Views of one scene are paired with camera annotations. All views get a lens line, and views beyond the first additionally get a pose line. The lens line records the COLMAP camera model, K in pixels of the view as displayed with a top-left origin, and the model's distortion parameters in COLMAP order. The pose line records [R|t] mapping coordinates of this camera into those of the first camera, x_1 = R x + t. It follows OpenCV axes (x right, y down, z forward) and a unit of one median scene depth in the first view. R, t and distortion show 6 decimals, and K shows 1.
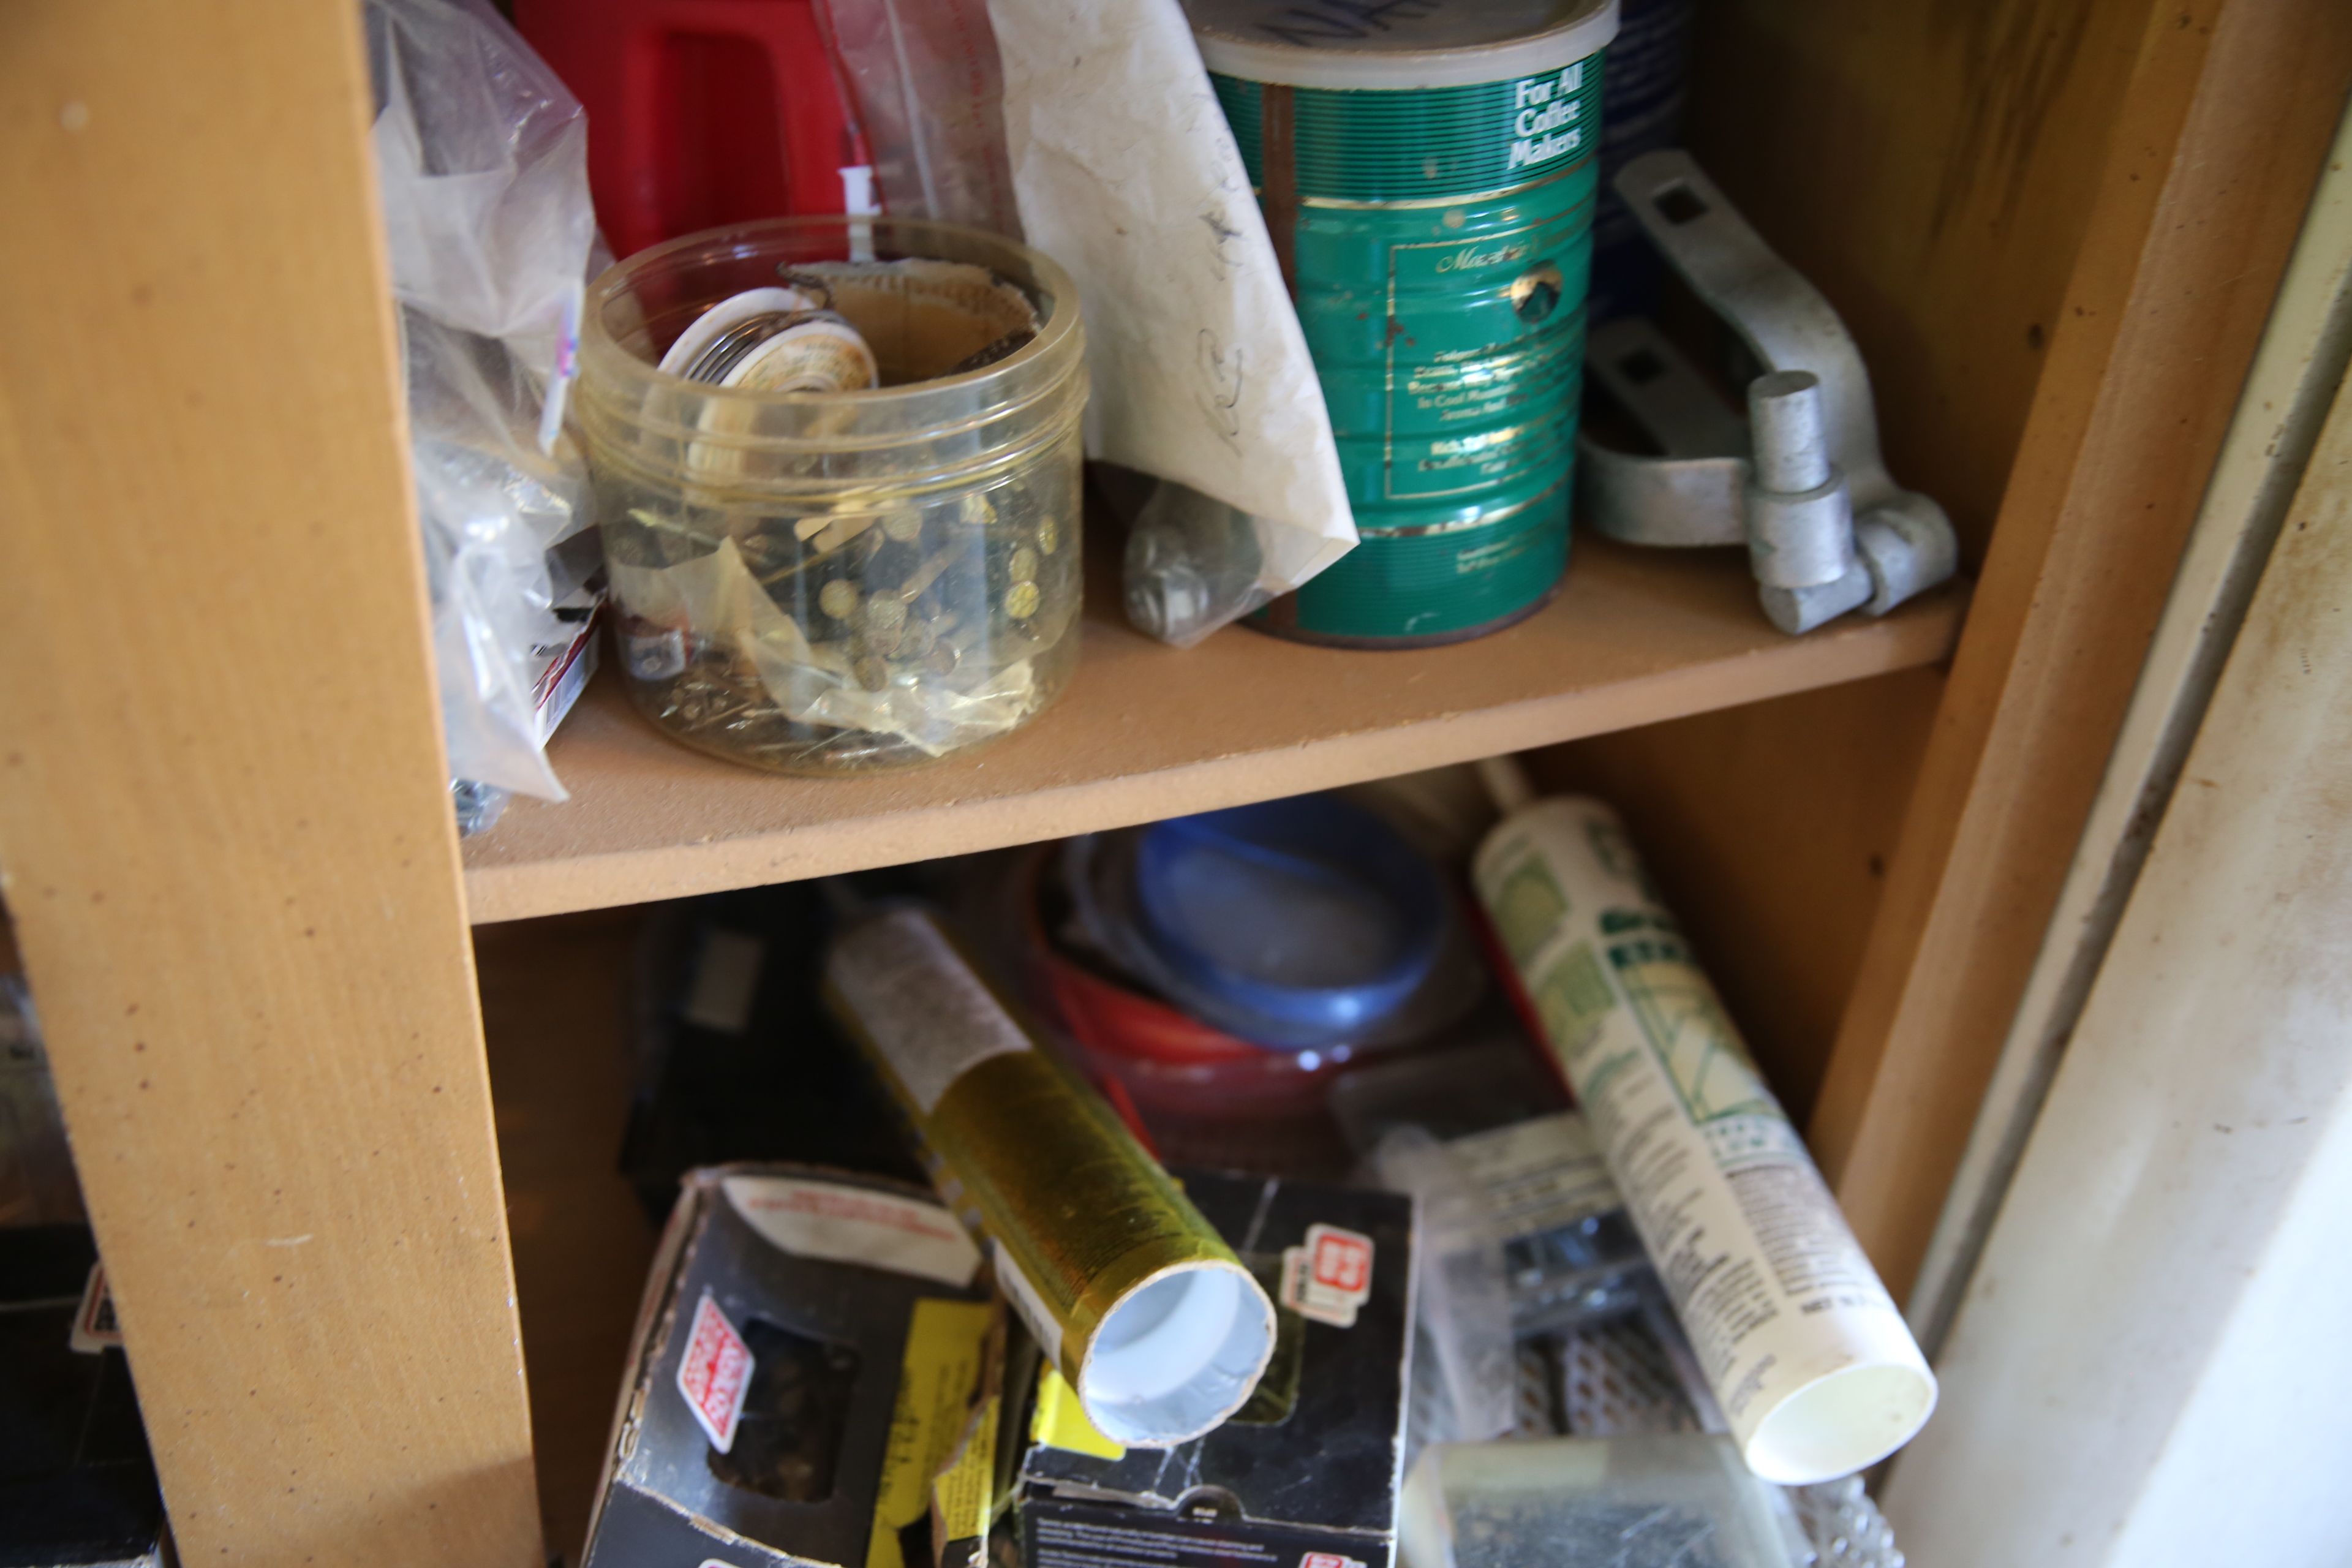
lens RADIAL K [[2178.0, 0, 1172.1], [0, 2178.0, 774.3], [0, 0, 1]] dist [-0.041044, 0.000000]
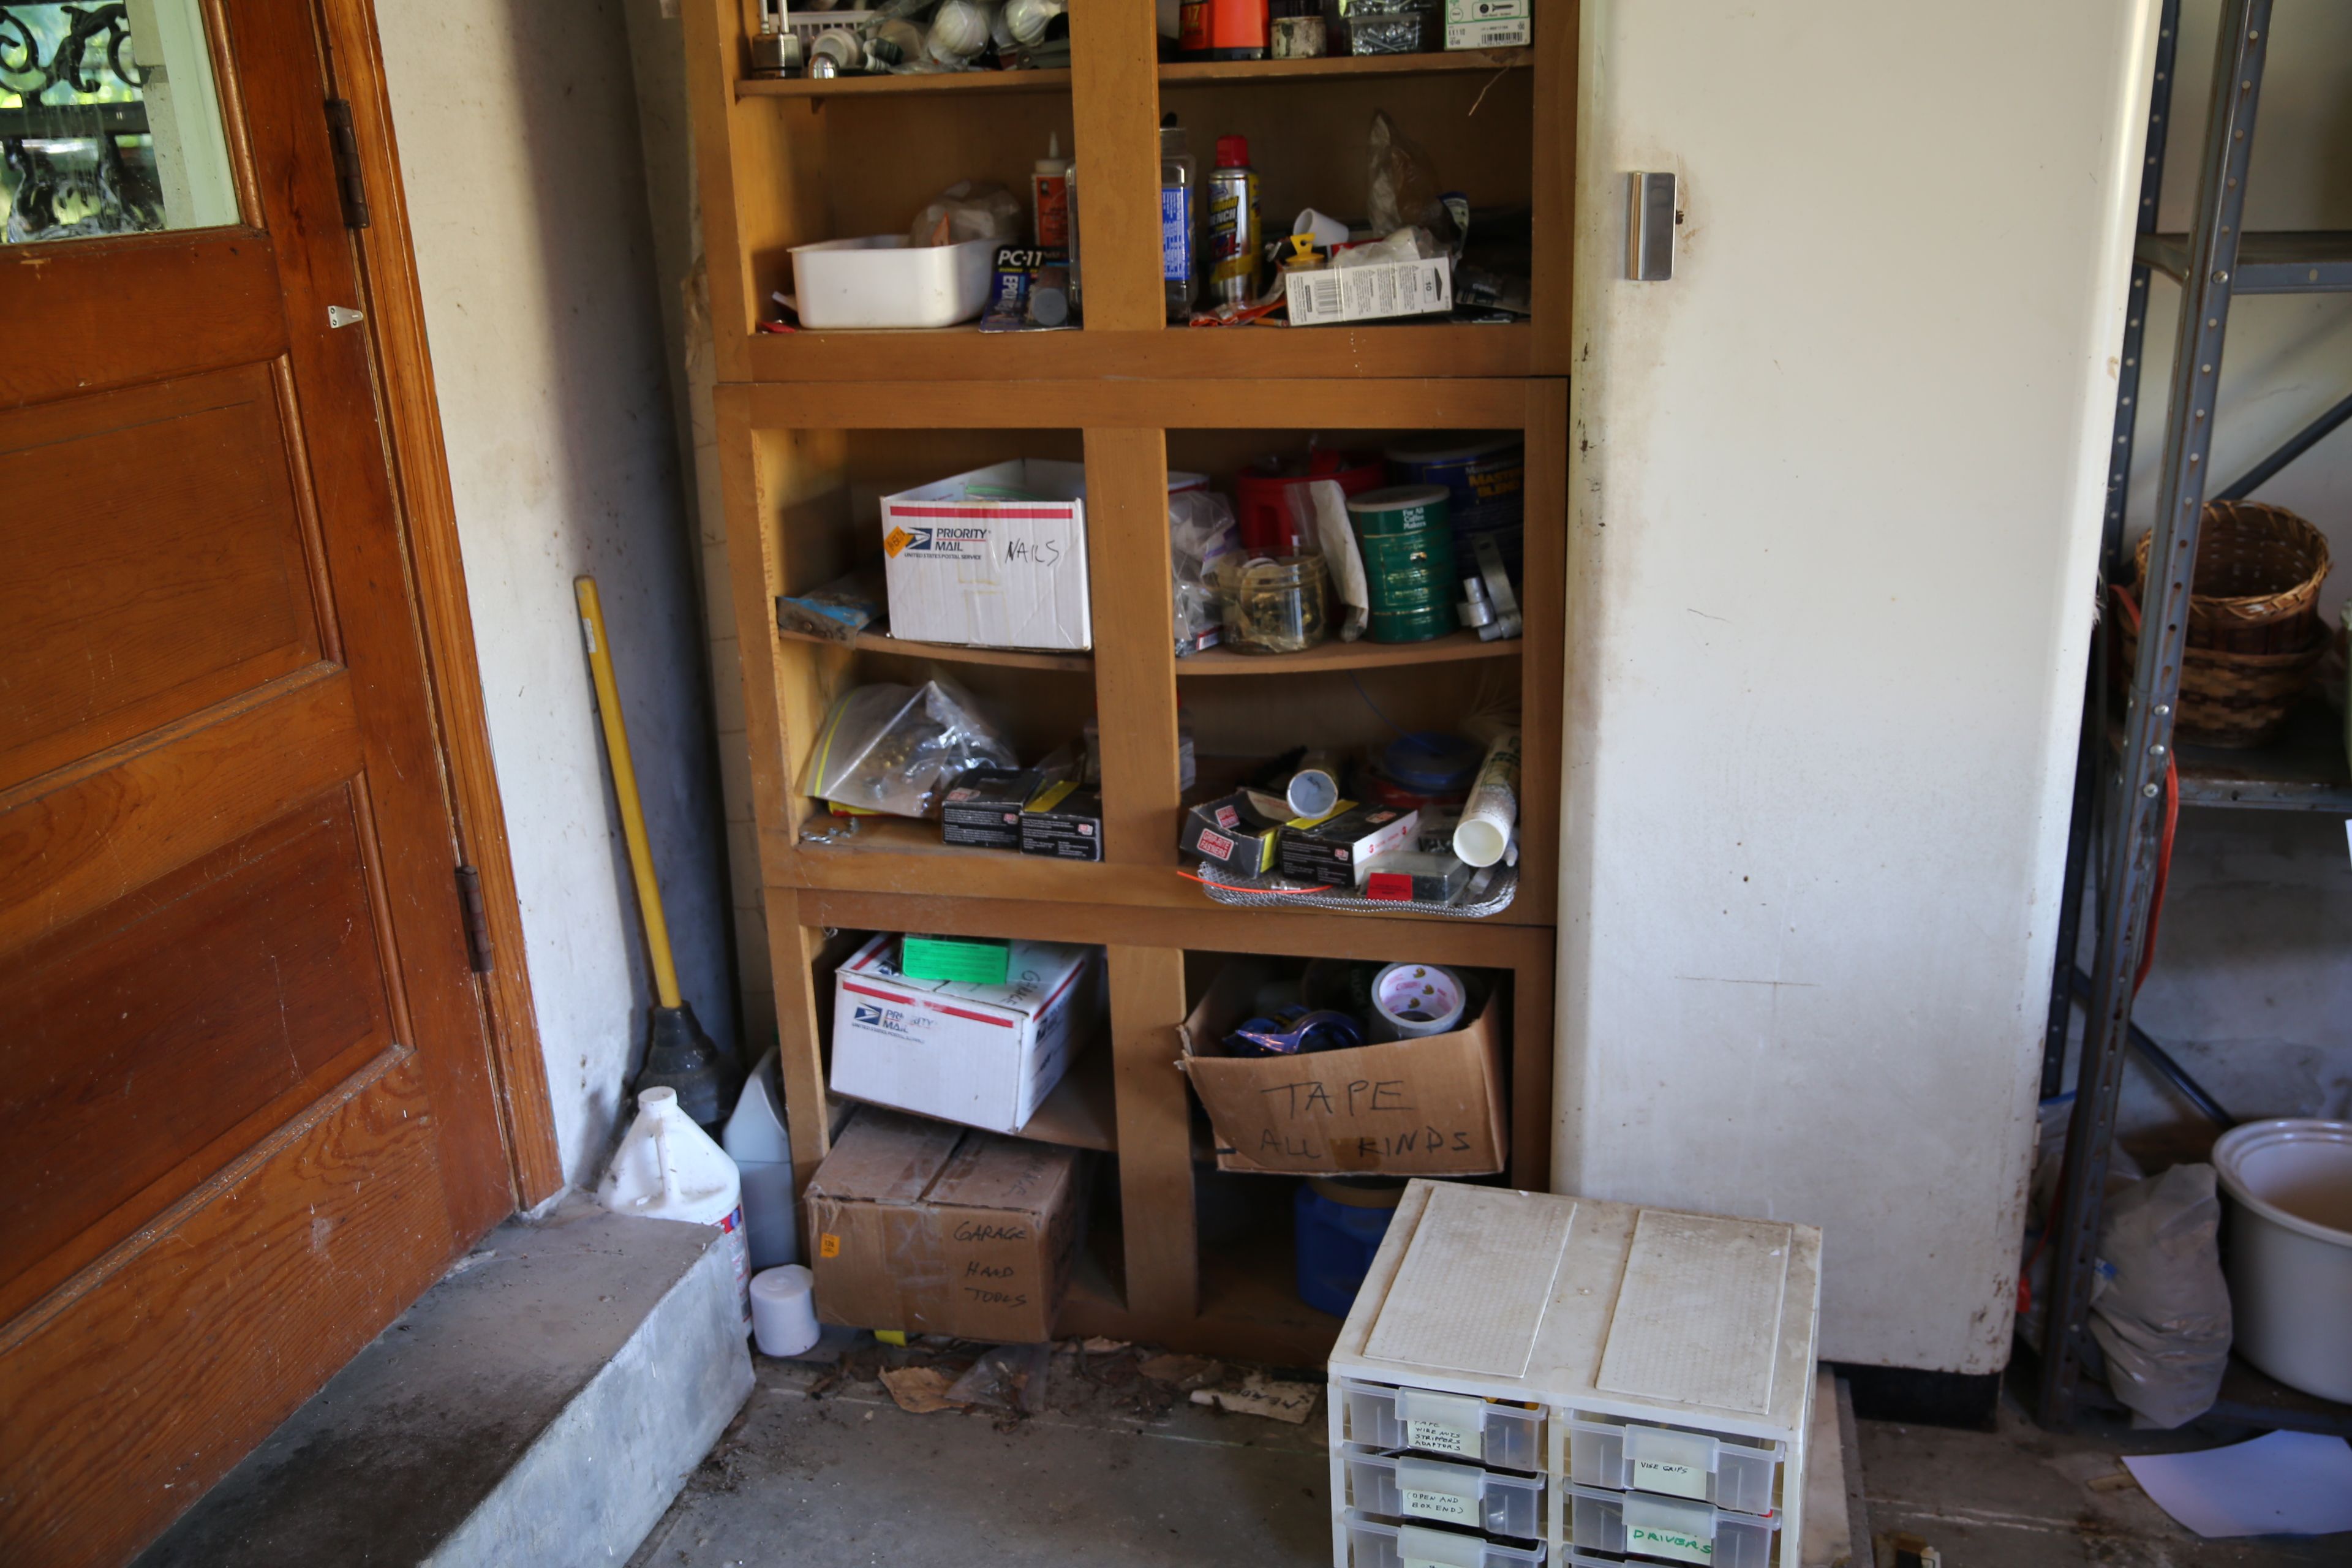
lens RADIAL K [[2094.3, 0, 1182.3], [0, 2094.3, 789.3], [0, 0, 1]] dist [-0.055209, 0.101327]
pose [[0.861811, 0.054521, -0.504291, 1.854209], [-0.181651, 0.961440, -0.206487, 1.151602], [0.473587, 0.269558, 0.838483, -2.566549]]
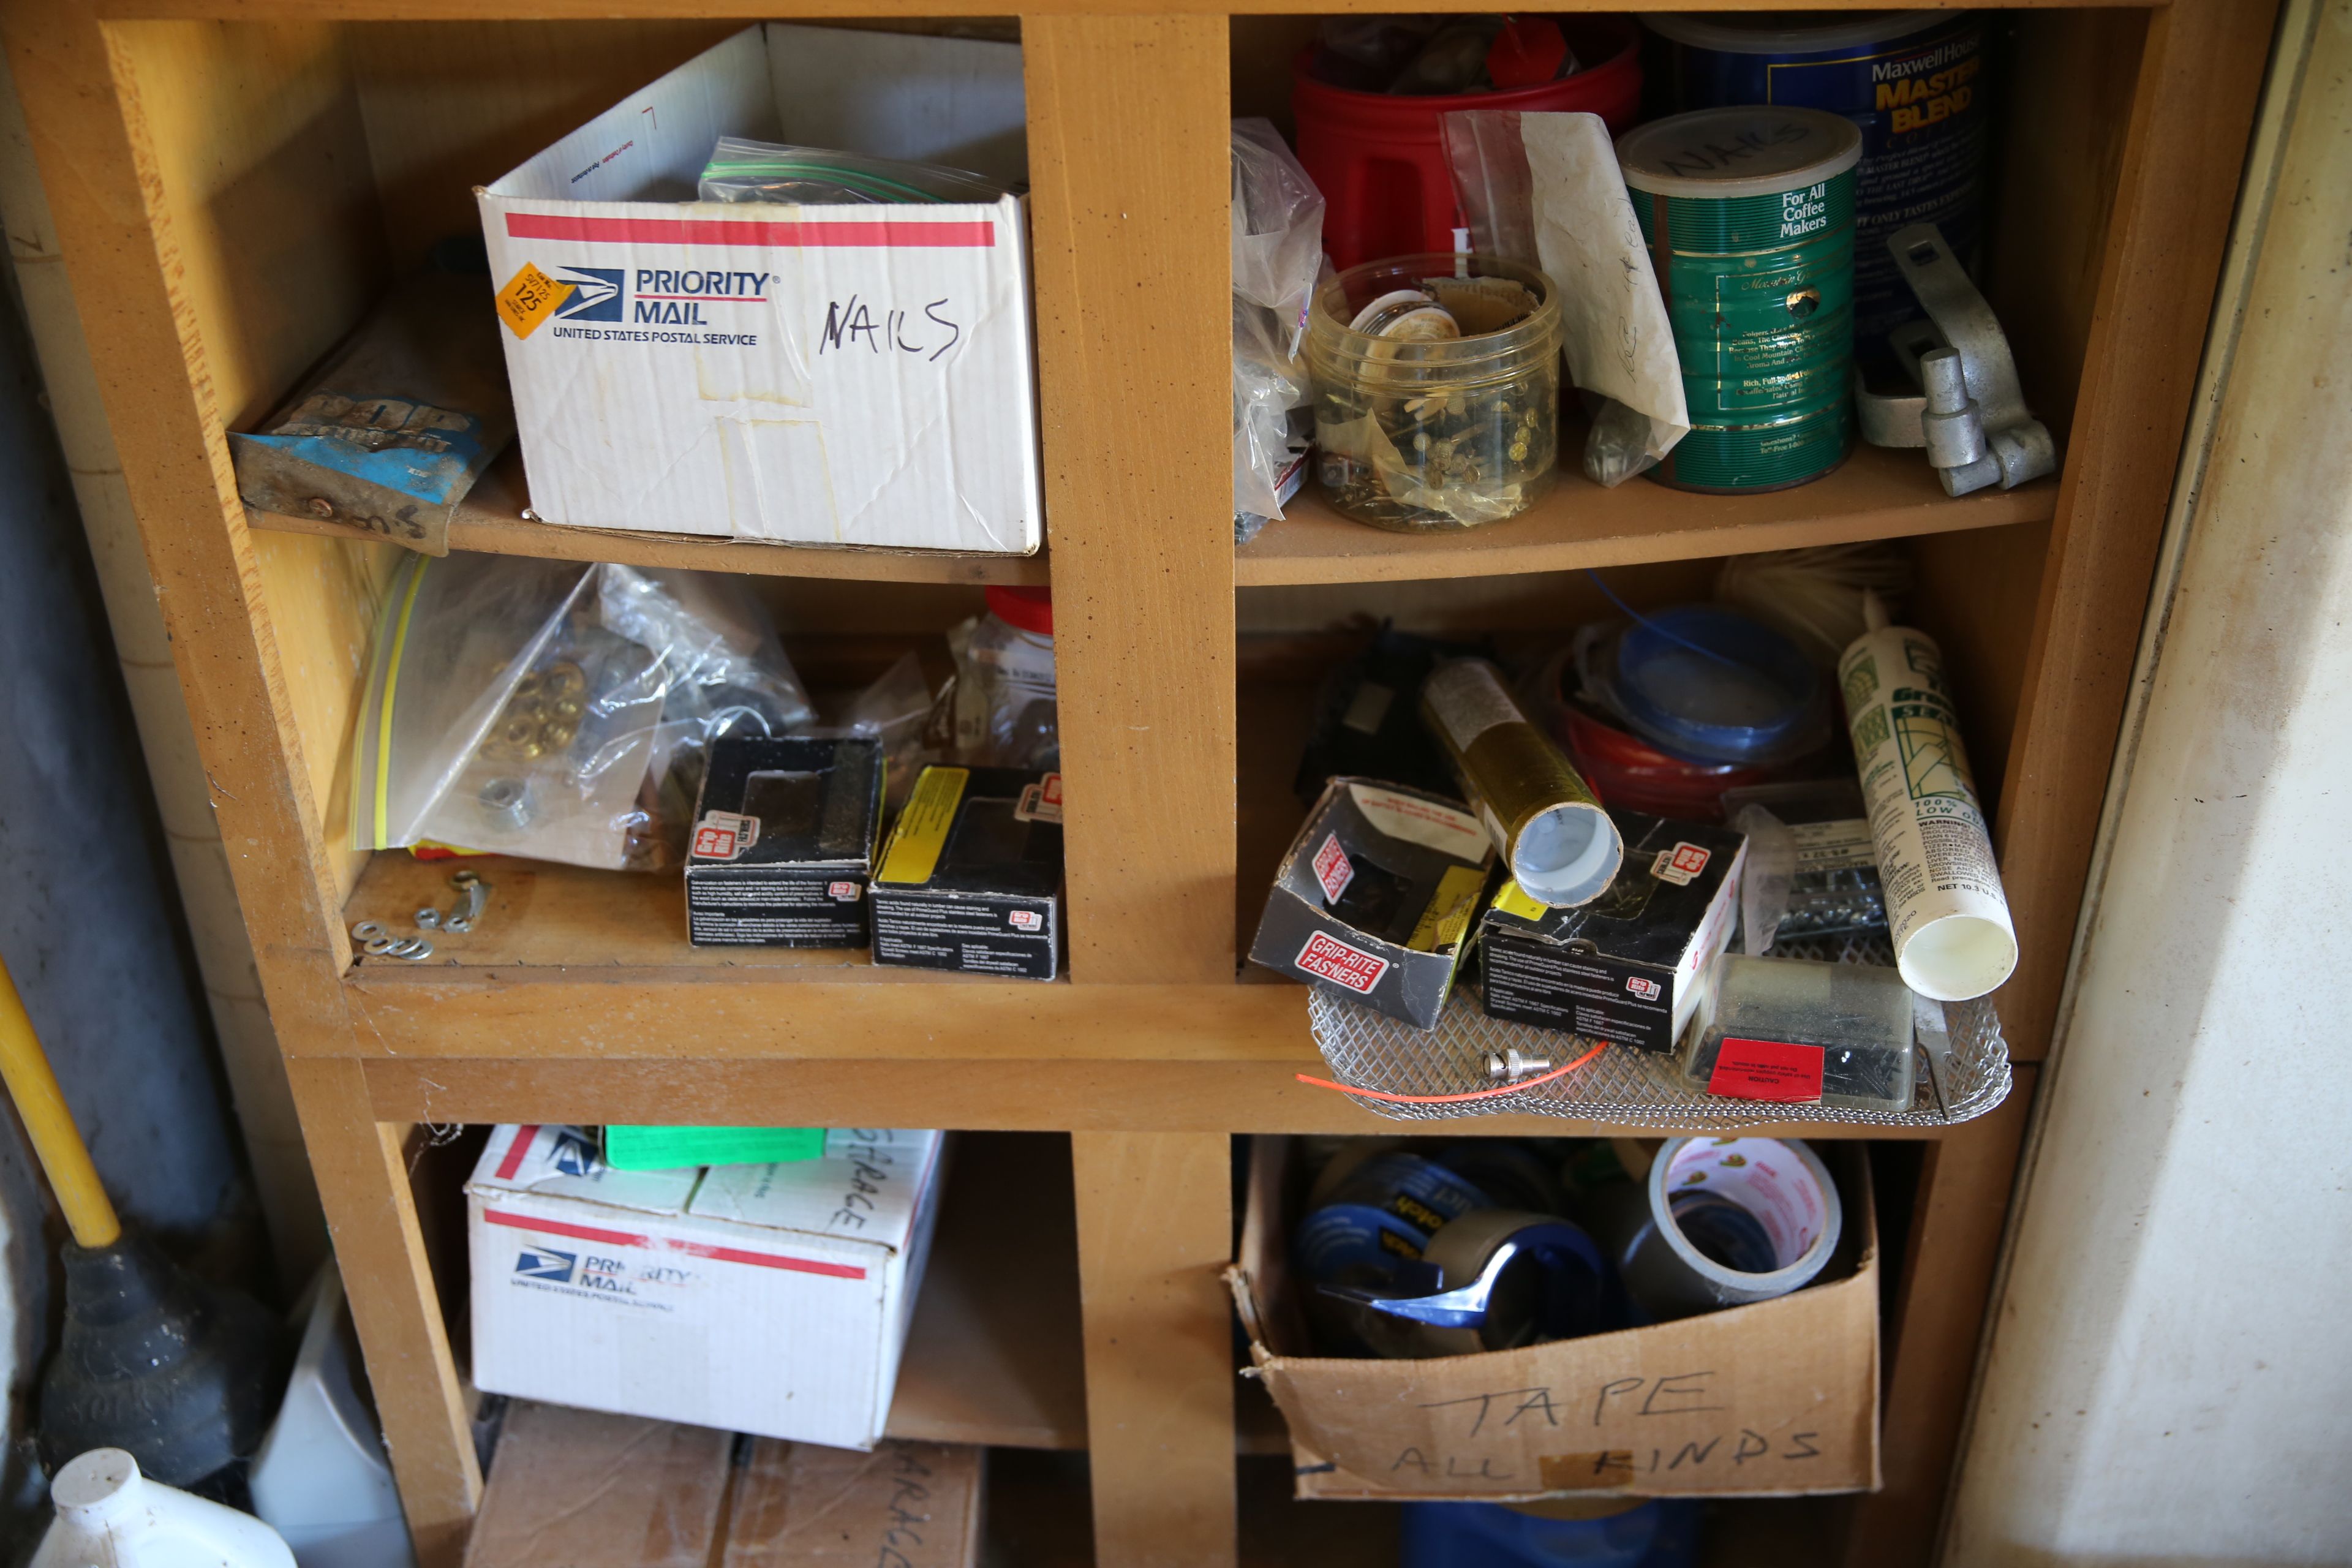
lens RADIAL K [[2410.6, 0, 1185.5], [0, 2410.6, 787.0], [0, 0, 1]] dist [0.009399, 0.000000]
pose [[0.945117, 0.089489, -0.314238, 0.344769], [-0.095117, 0.995463, -0.002588, 0.245569], [0.312581, 0.032335, 0.949341, -1.105753]]
